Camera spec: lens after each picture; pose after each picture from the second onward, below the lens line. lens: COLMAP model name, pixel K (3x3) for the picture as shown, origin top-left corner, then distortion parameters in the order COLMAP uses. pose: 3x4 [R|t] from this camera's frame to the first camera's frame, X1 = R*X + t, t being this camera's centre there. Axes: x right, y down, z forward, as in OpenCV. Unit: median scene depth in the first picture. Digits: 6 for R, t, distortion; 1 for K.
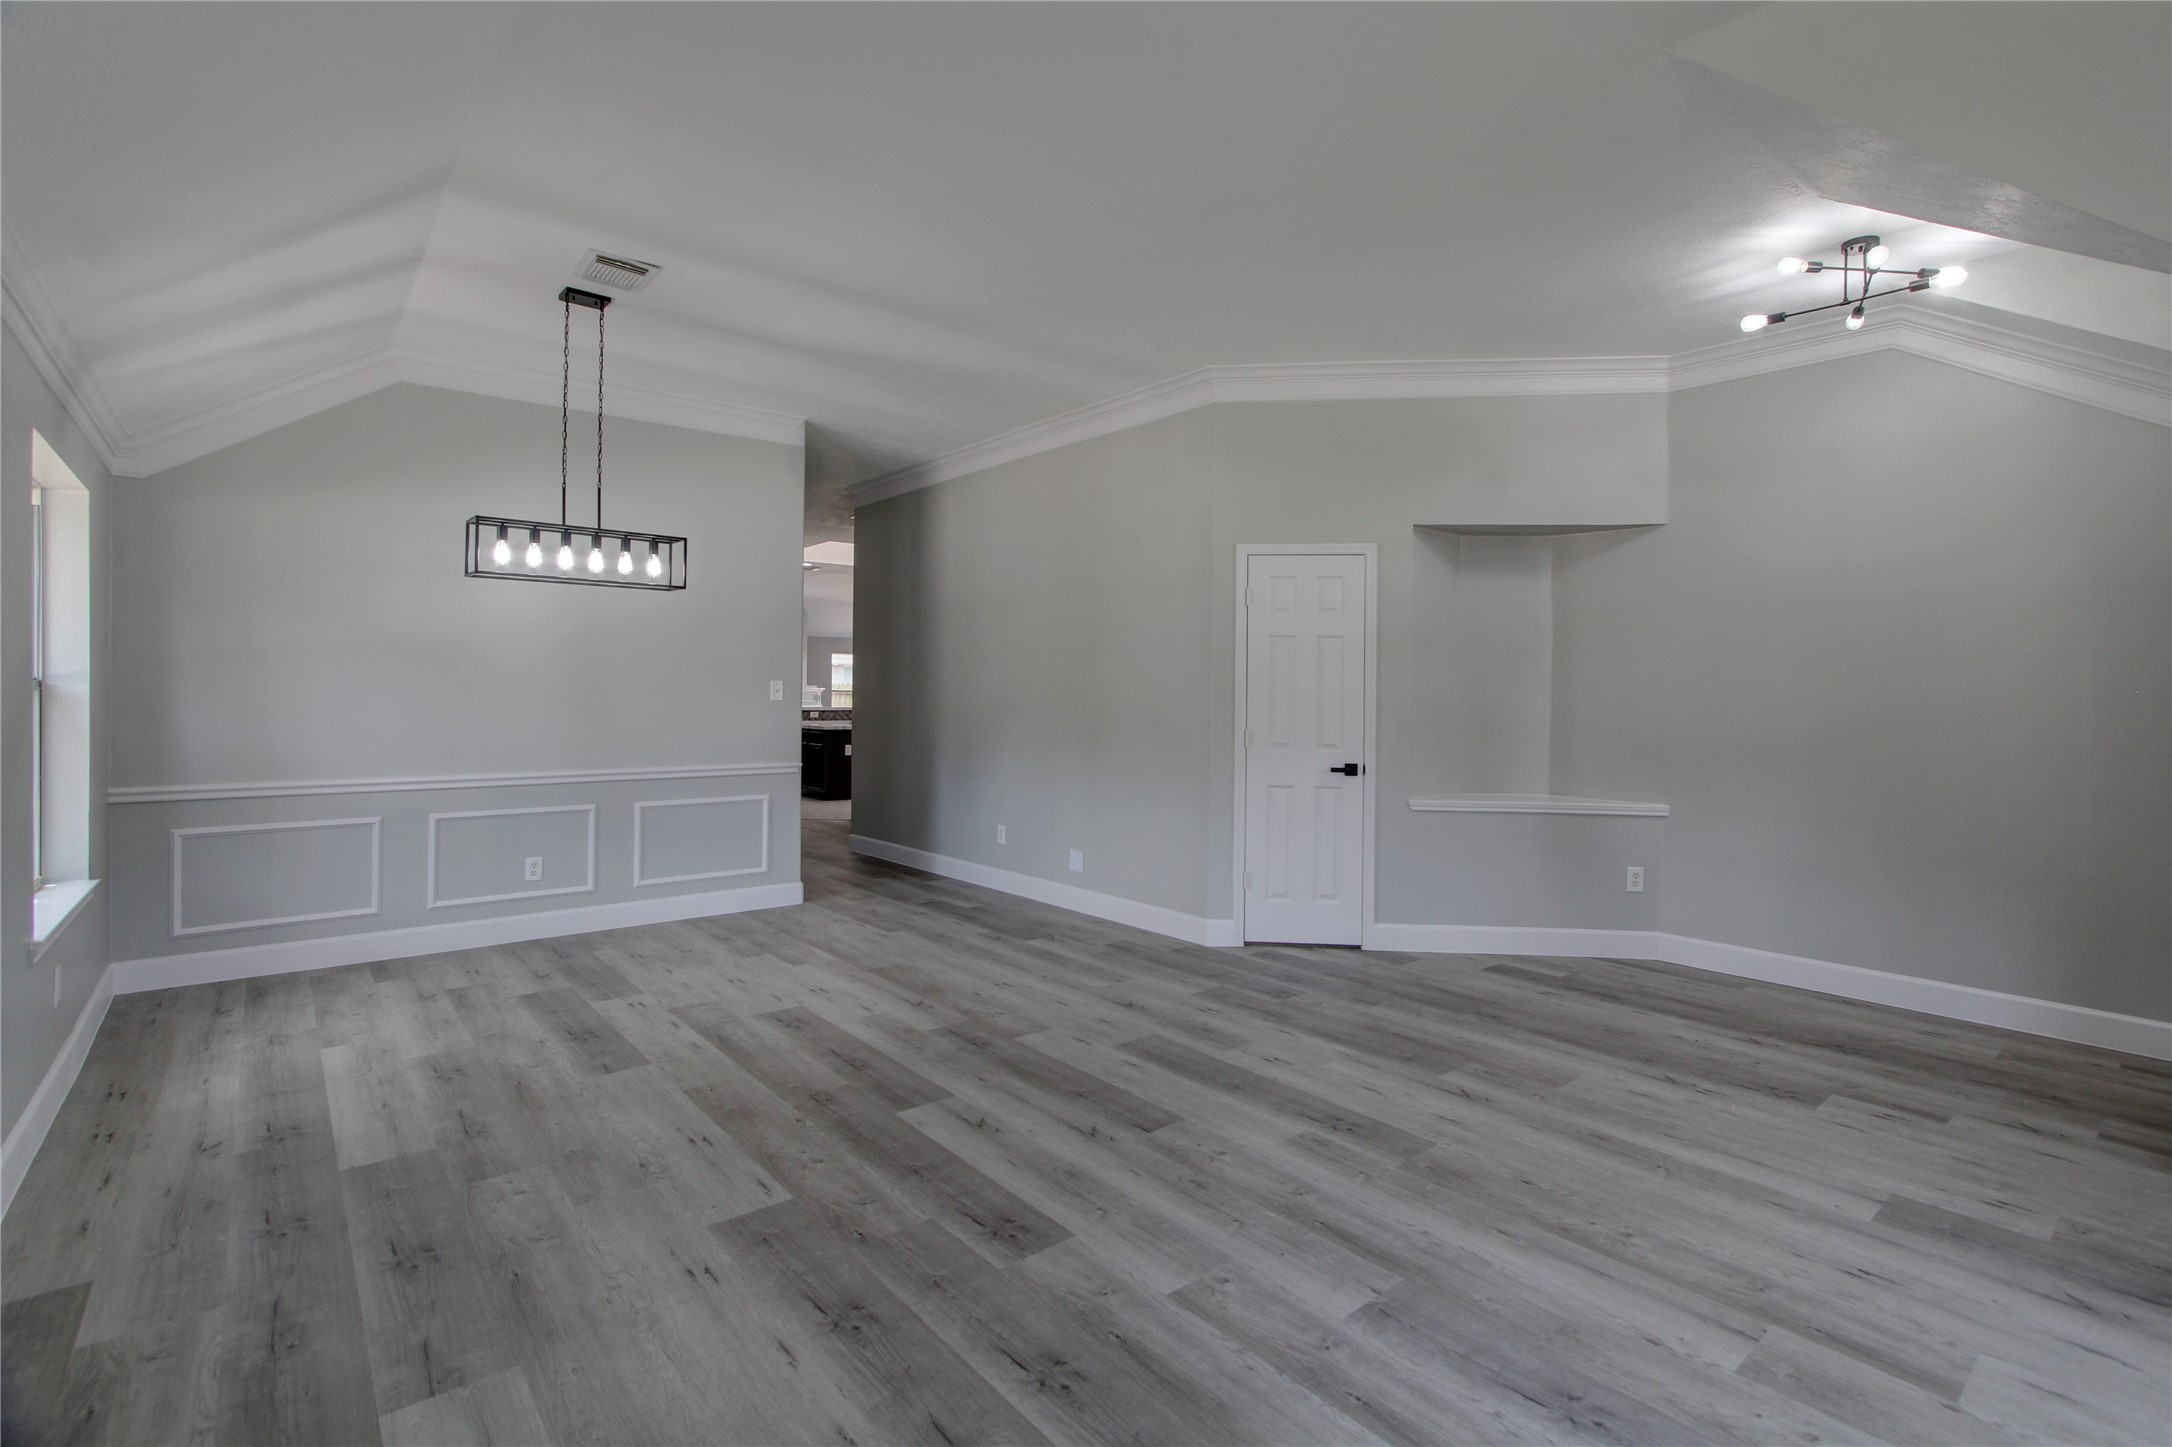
lens RADIAL K [[1032.7, 0, 1089.9], [0, 1032.7, 679.9], [0, 0, 1]] dist [-0.015011, 0.002517]
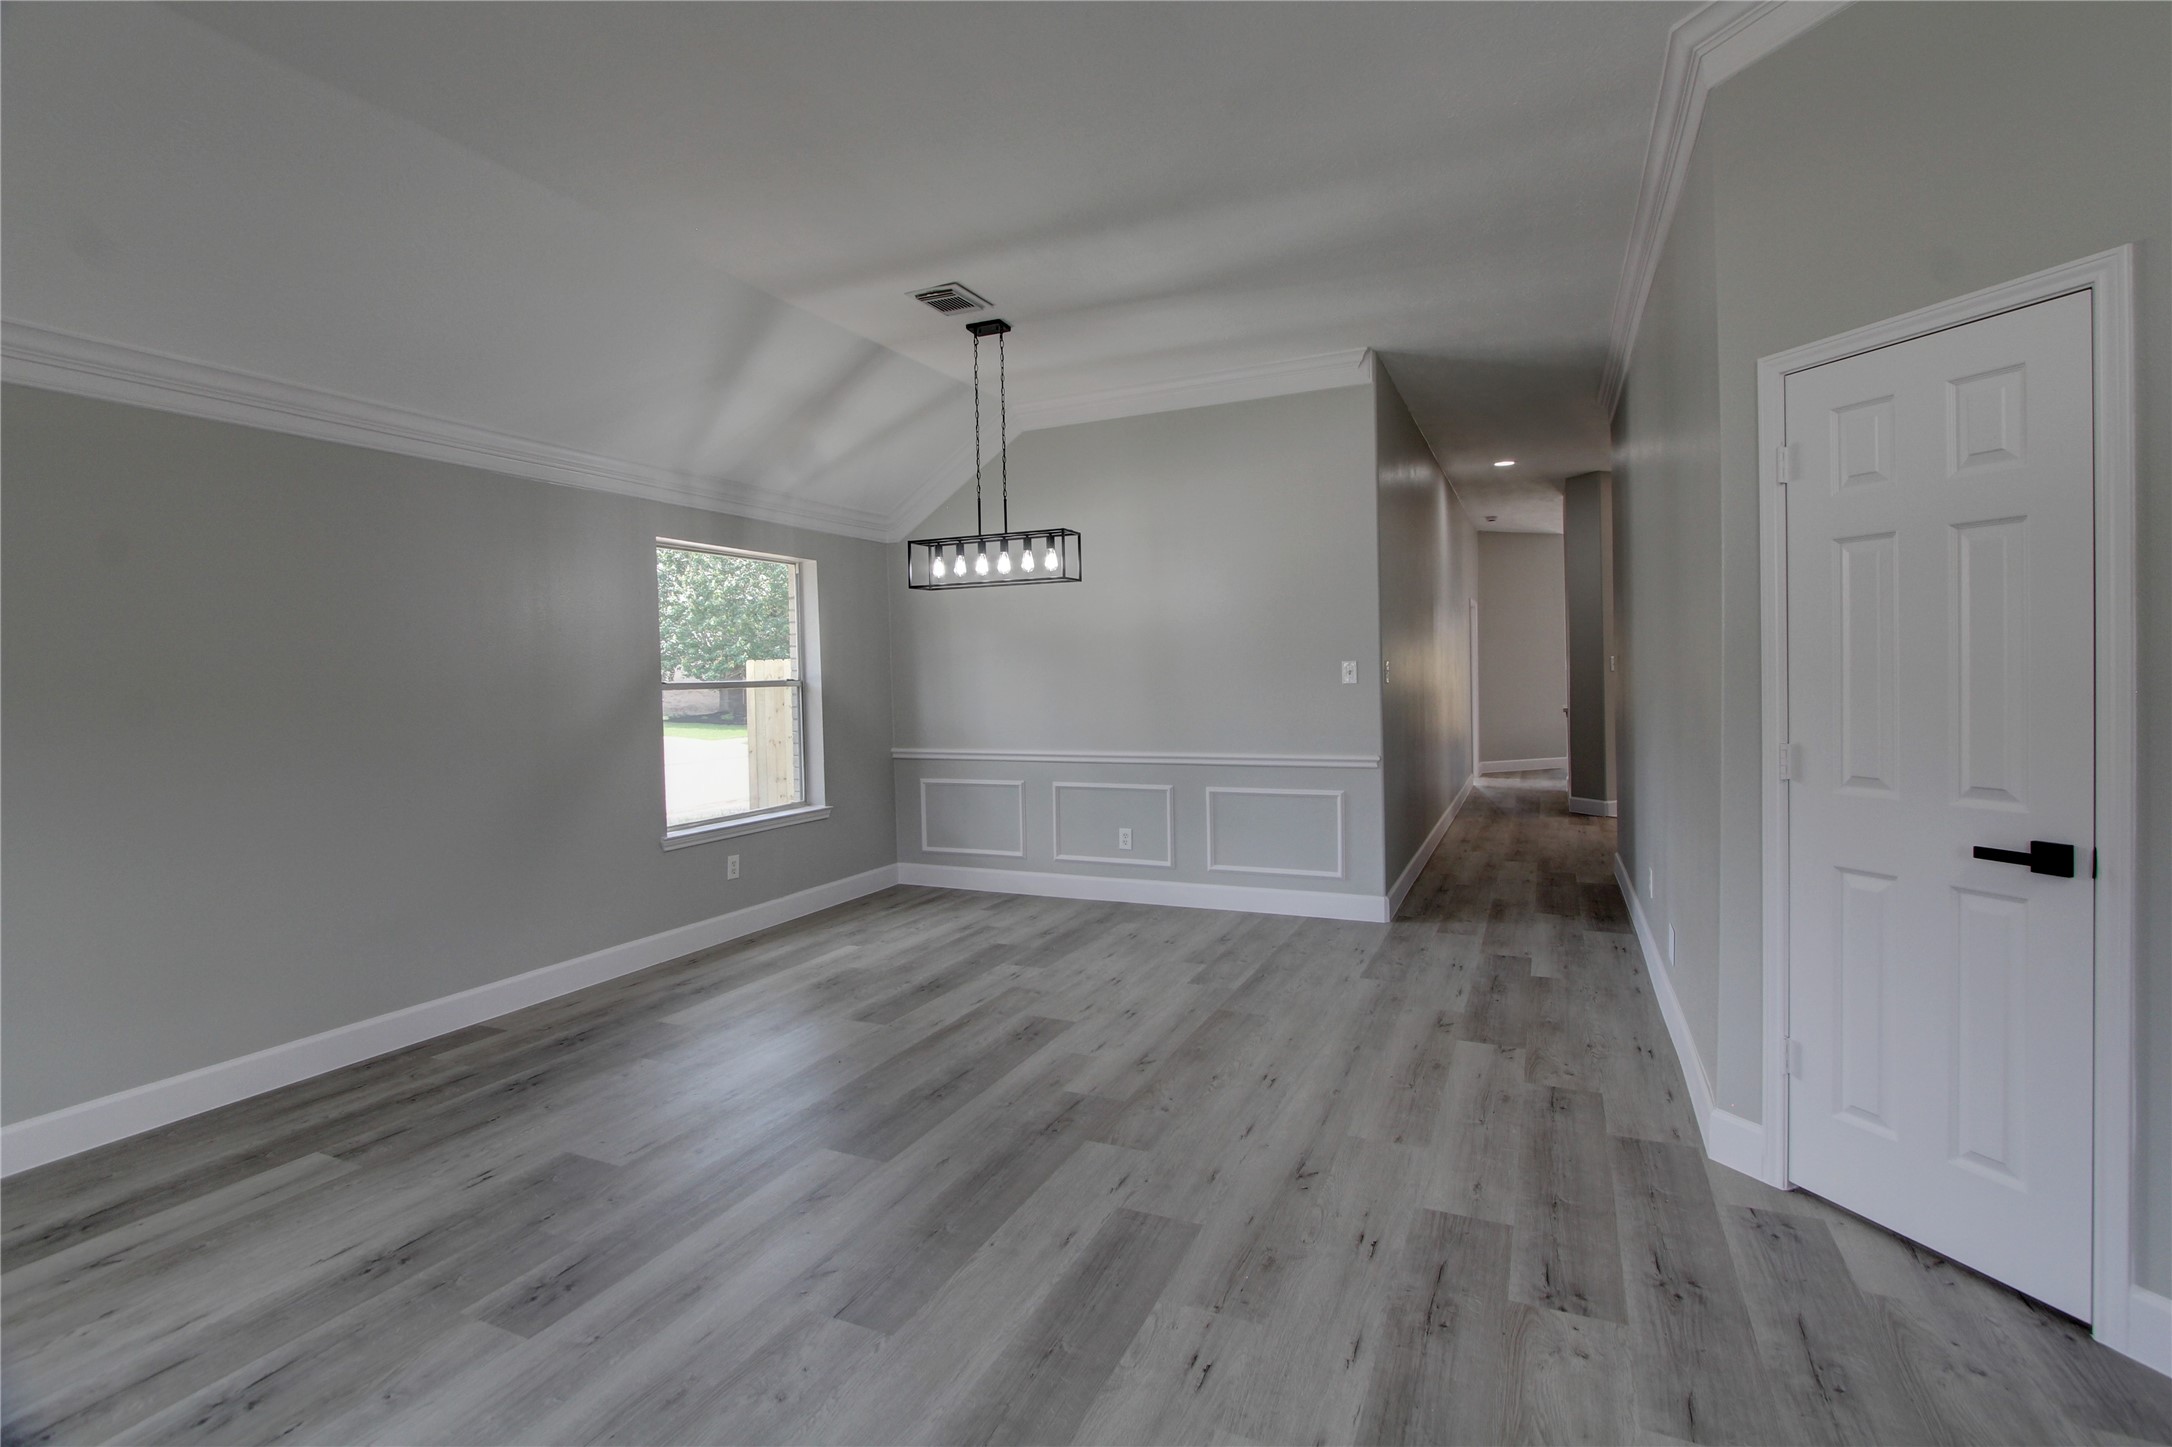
lens RADIAL K [[1002.2, 0, 1046.6], [0, 1002.2, 681.9], [0, 0, 1]] dist [-0.011723, 0.000405]
pose [[0.417134, -0.009804, -0.908792, 0.543315], [0.036446, 0.999318, 0.005947, 0.006356], [0.908114, -0.035602, 0.417206, 0.634398]]
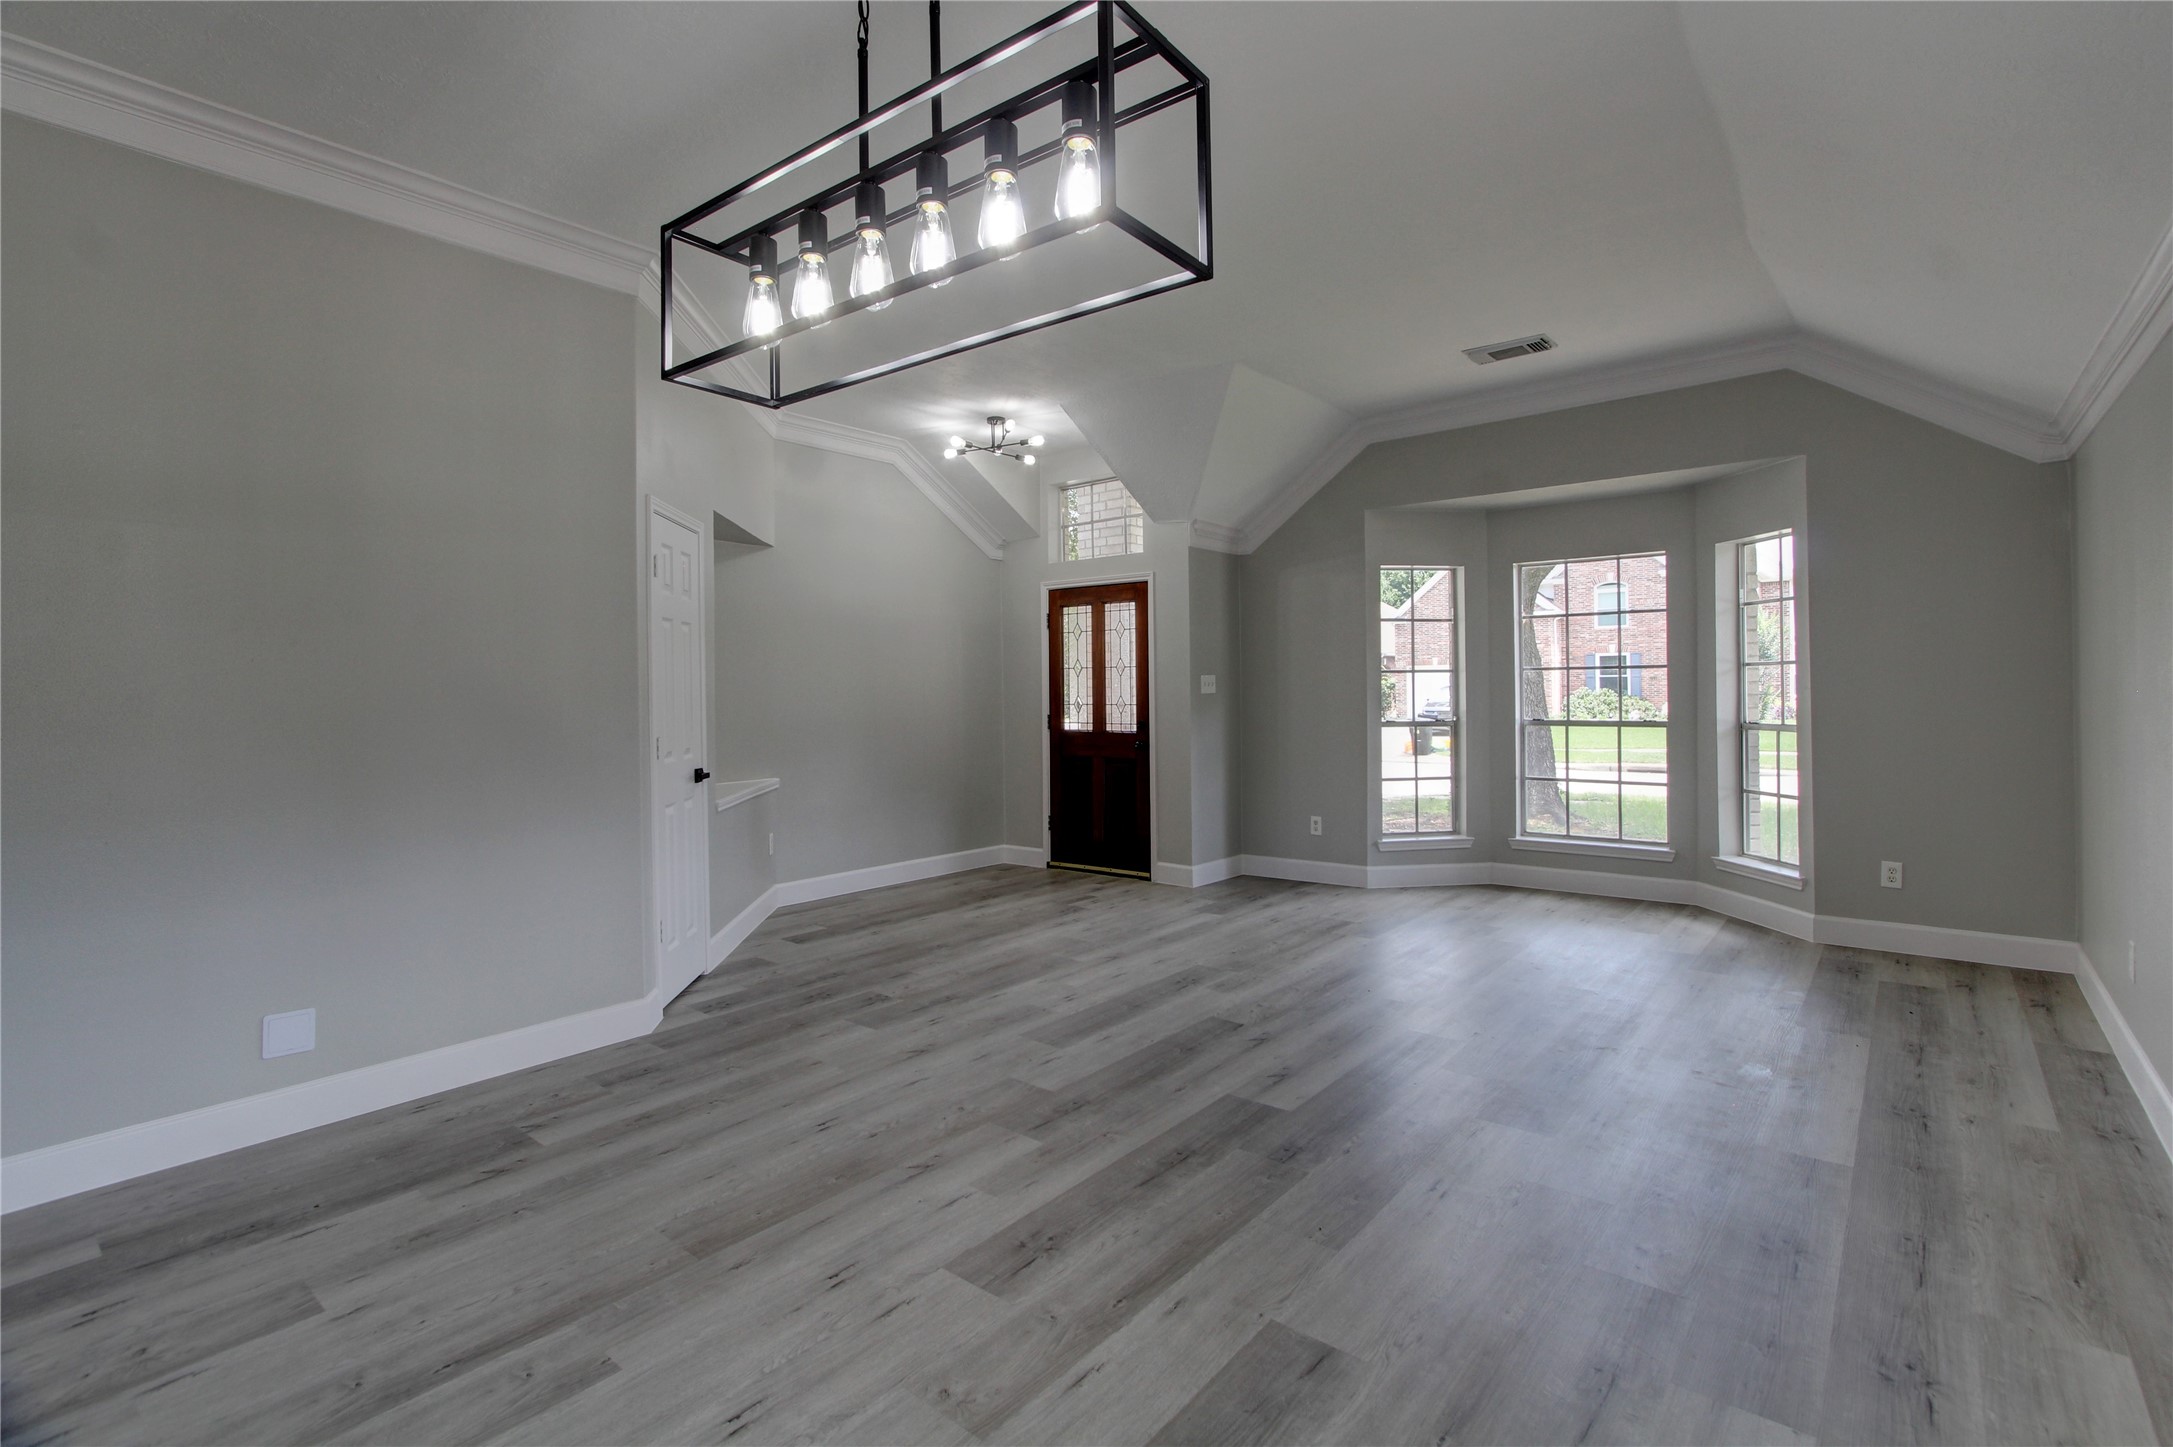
lens RADIAL K [[1033.2, 0, 1090.4], [0, 1033.2, 679.9], [0, 0, 1]] dist [-0.015011, 0.002517]
pose [[-0.211750, 0.001634, 0.977322, -0.858763], [-0.000705, 0.999998, -0.001825, 0.006570], [-0.977324, -0.001075, -0.211749, 1.074737]]
